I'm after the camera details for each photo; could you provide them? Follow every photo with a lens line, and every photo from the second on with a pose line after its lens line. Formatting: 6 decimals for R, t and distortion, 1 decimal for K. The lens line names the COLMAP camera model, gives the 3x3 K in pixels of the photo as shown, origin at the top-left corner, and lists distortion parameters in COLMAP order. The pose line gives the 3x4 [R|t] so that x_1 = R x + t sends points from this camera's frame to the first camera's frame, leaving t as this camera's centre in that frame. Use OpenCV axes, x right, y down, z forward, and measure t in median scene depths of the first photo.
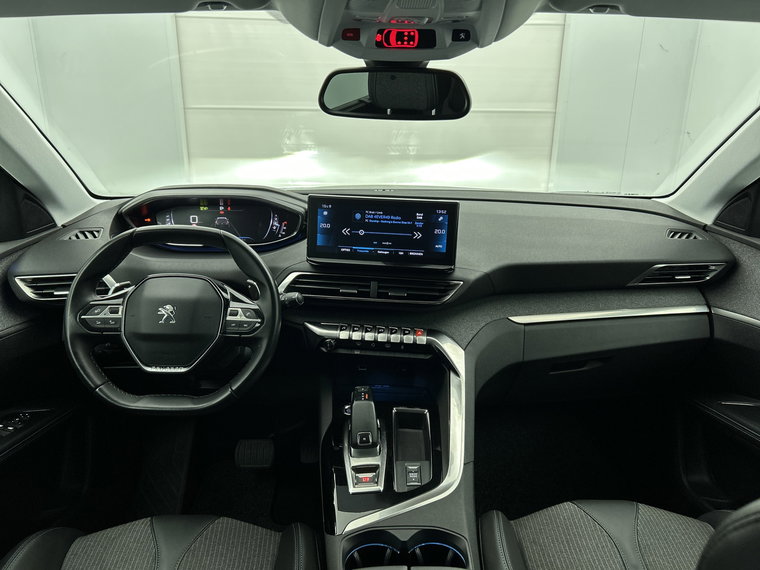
lens RADIAL K [[564.8, 0, 380.0], [0, 564.8, 285.0], [0, 0, 1]] dist [0.066381, -0.148154]
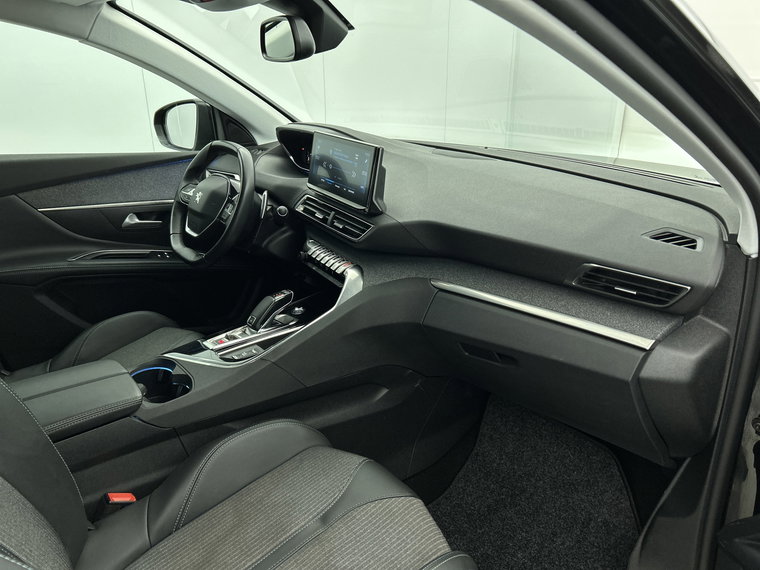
lens RADIAL K [[564.8, 0, 380.0], [0, 564.8, 285.0], [0, 0, 1]] dist [0.066381, -0.148154]
pose [[0.629906, 0.269975, -0.728239, 0.839057], [-0.249949, 0.958225, 0.139038, -0.042428], [0.735353, 0.094442, 0.671071, 0.282767]]
